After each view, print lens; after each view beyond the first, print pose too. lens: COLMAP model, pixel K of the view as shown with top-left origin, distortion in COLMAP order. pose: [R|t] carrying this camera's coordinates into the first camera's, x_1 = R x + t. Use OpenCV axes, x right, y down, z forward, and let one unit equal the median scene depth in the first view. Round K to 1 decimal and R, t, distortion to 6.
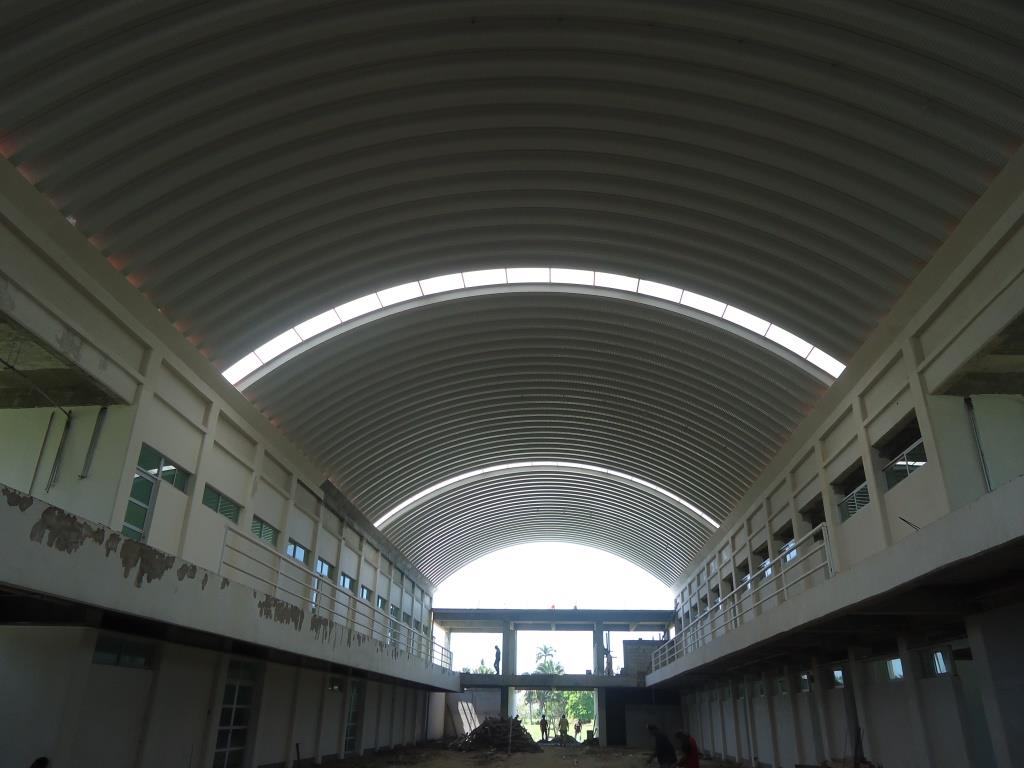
lens RADIAL K [[748.6, 0, 512.0], [0, 748.6, 384.0], [0, 0, 1]] dist [-0.003310, -0.001599]
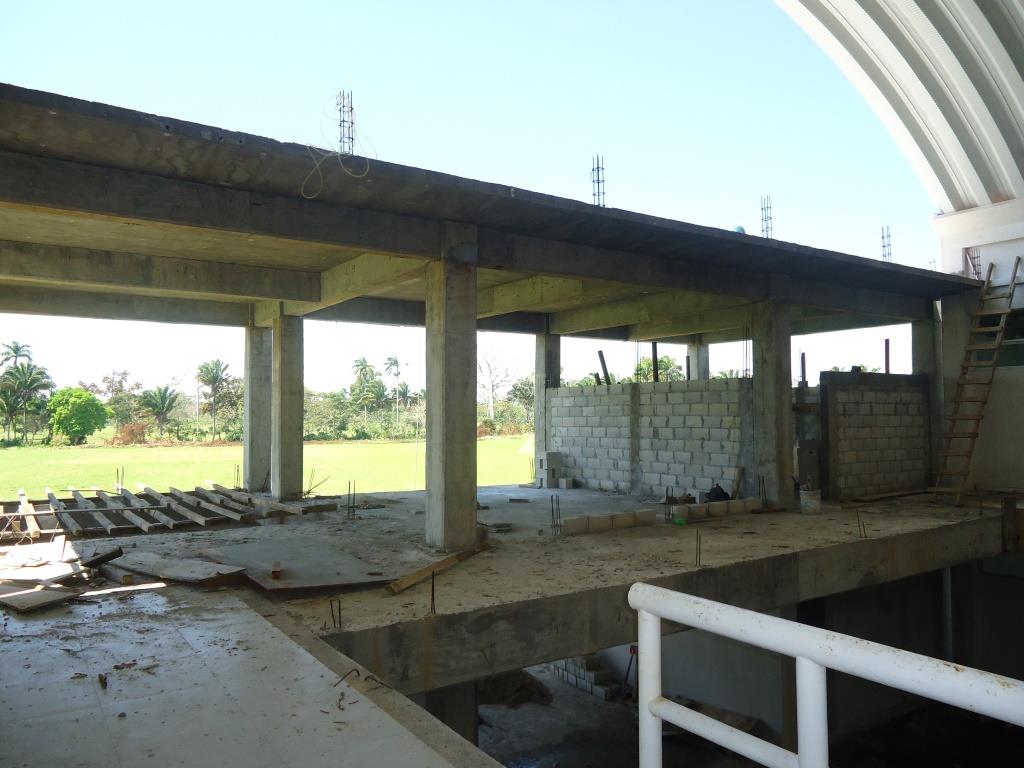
lens RADIAL K [[748.6, 0, 512.0], [0, 748.6, 384.0], [0, 0, 1]] dist [-0.003310, -0.001599]
pose [[0.782508, 0.008205, 0.622587, -0.145060], [-0.239574, 0.926900, 0.288897, 0.305185], [-0.574705, -0.375220, 0.727272, 0.896893]]
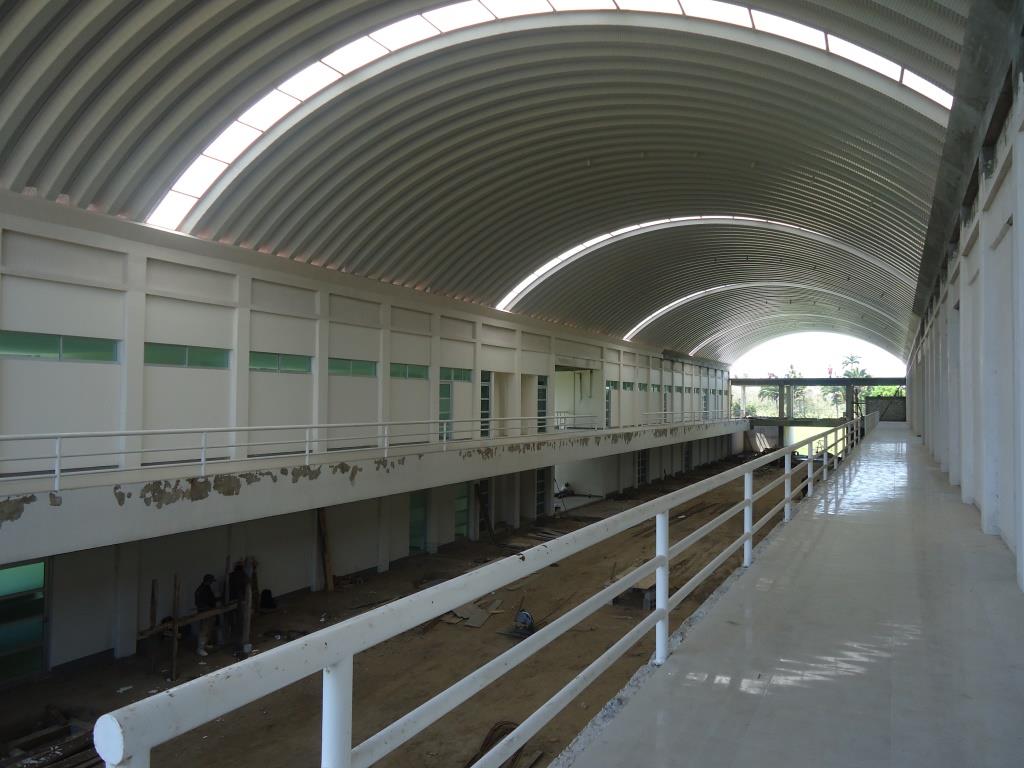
lens RADIAL K [[748.6, 0, 512.0], [0, 748.6, 384.0], [0, 0, 1]] dist [-0.003310, -0.001599]
pose [[0.918761, -0.020927, -0.394258, 0.091075], [0.169363, 0.922939, 0.345687, -0.306720], [0.356642, -0.384377, 0.851505, -0.489243]]
